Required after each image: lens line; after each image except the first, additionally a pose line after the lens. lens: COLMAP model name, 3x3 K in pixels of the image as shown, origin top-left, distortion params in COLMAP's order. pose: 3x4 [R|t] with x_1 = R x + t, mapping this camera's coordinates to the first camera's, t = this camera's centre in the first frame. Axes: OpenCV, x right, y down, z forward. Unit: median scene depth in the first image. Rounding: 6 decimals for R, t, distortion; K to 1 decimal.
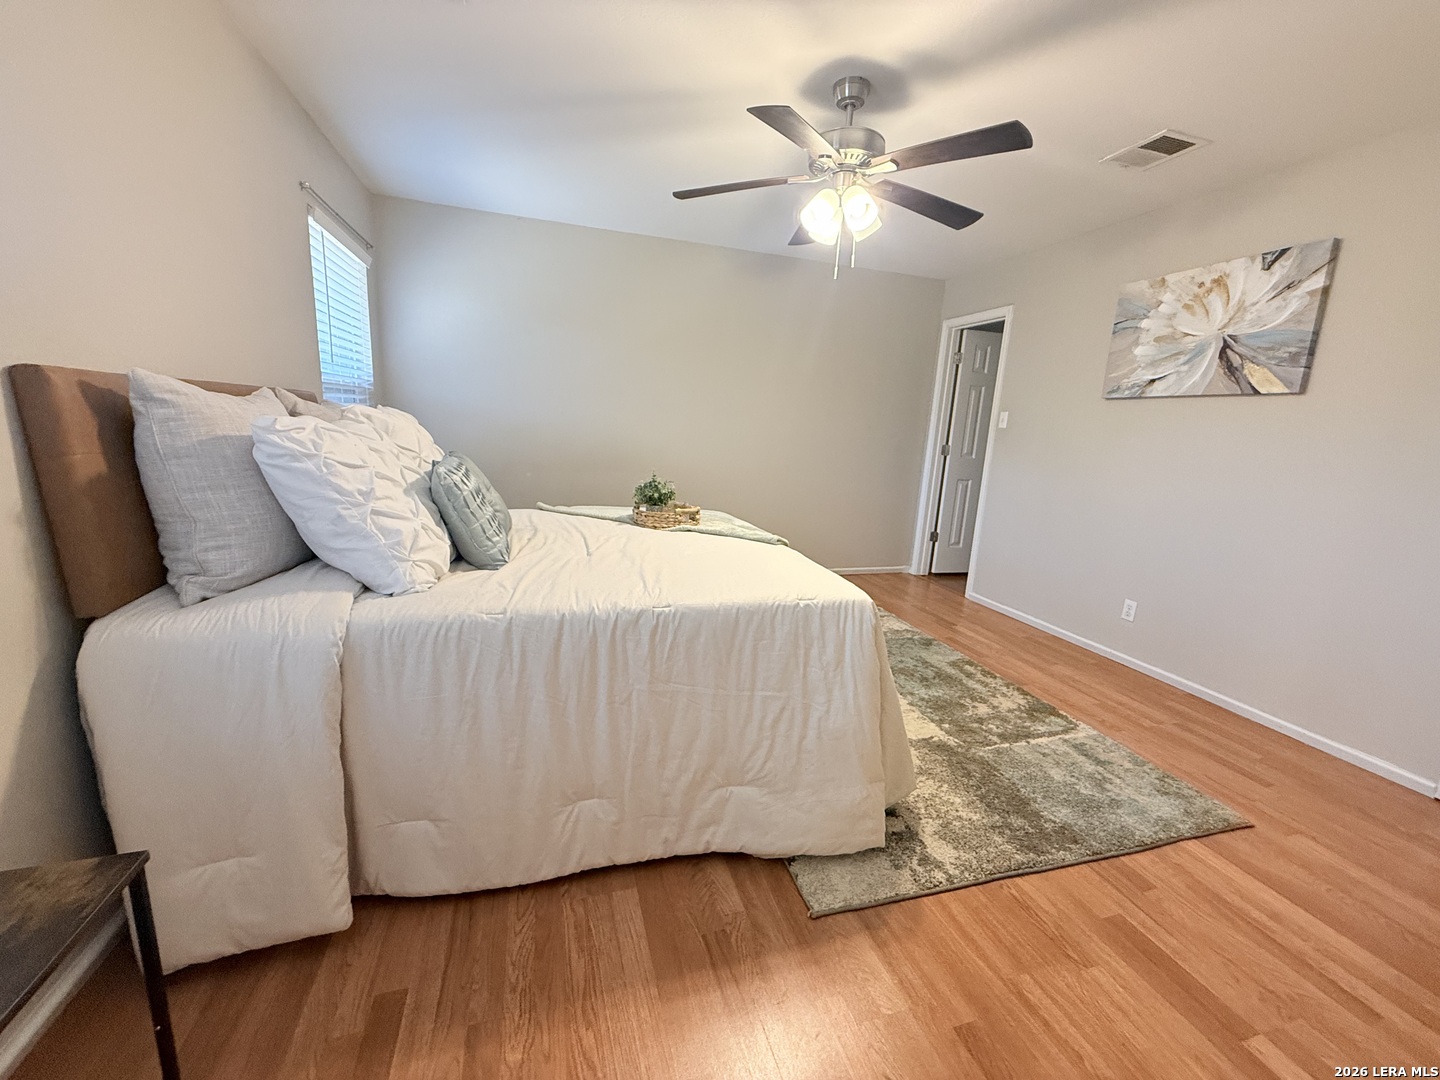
lens RADIAL K [[576.7, 0, 719.4], [0, 576.7, 537.7], [0, 0, 1]] dist [0.001745, 0.000112]
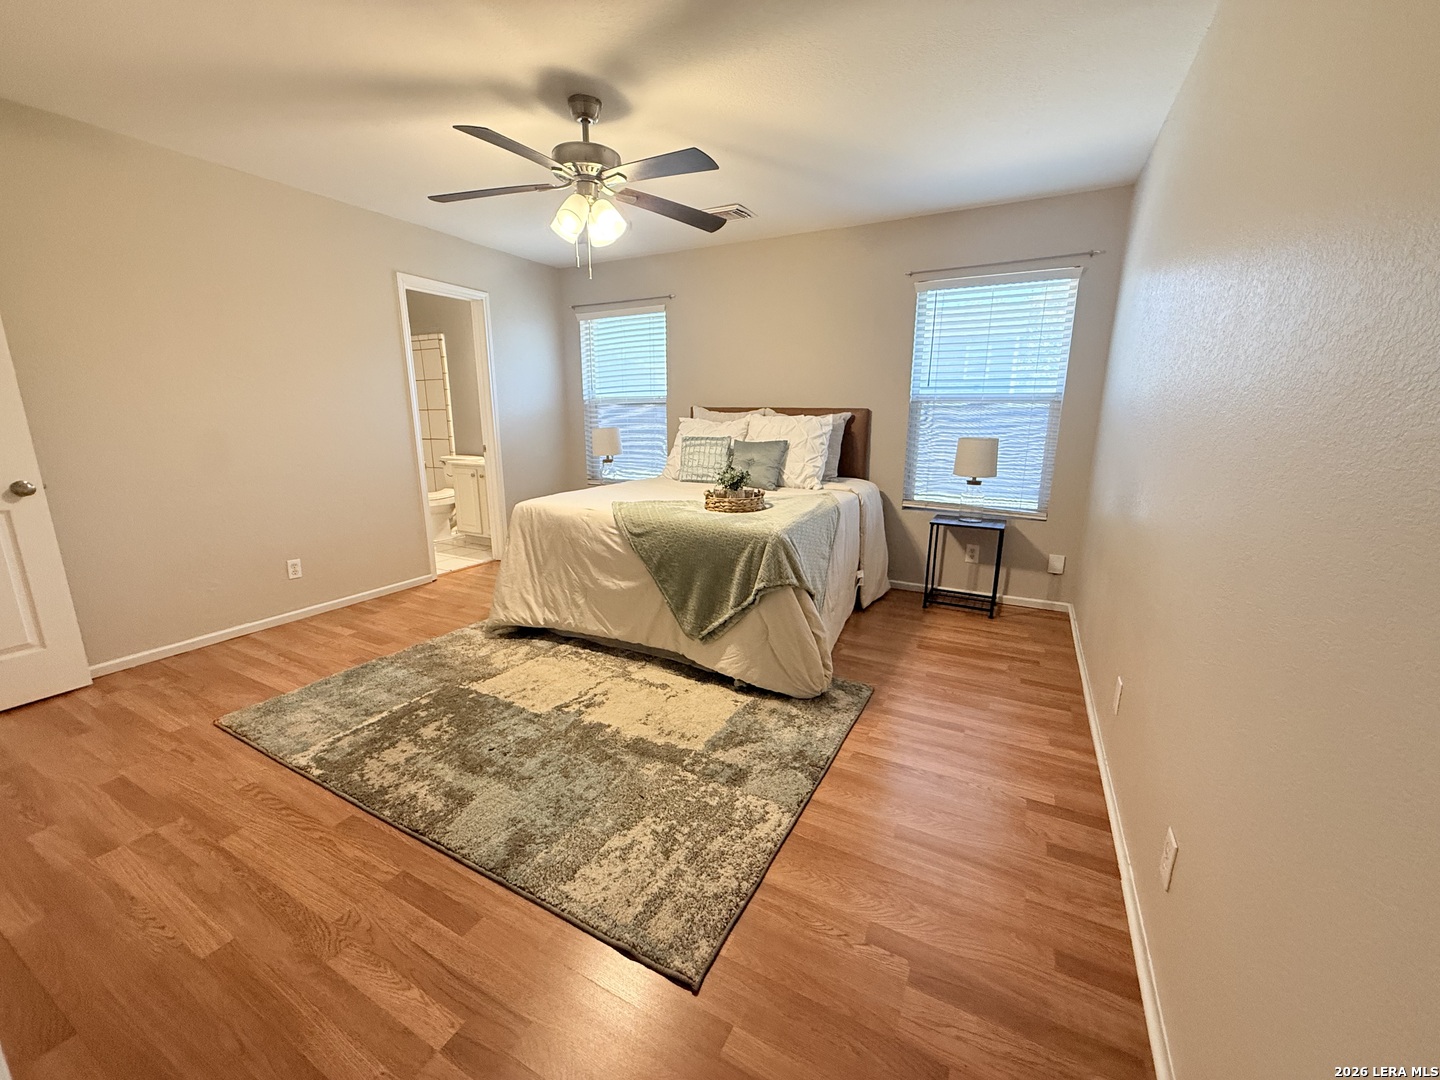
lens RADIAL K [[576.7, 0, 719.7], [0, 576.7, 541.0], [0, 0, 1]] dist [0.001745, 0.000112]
pose [[-0.709756, 0.099406, -0.697399, 0.721496], [-0.184910, 0.928990, 0.320603, -0.324864], [0.679746, 0.356506, -0.640975, 1.744985]]
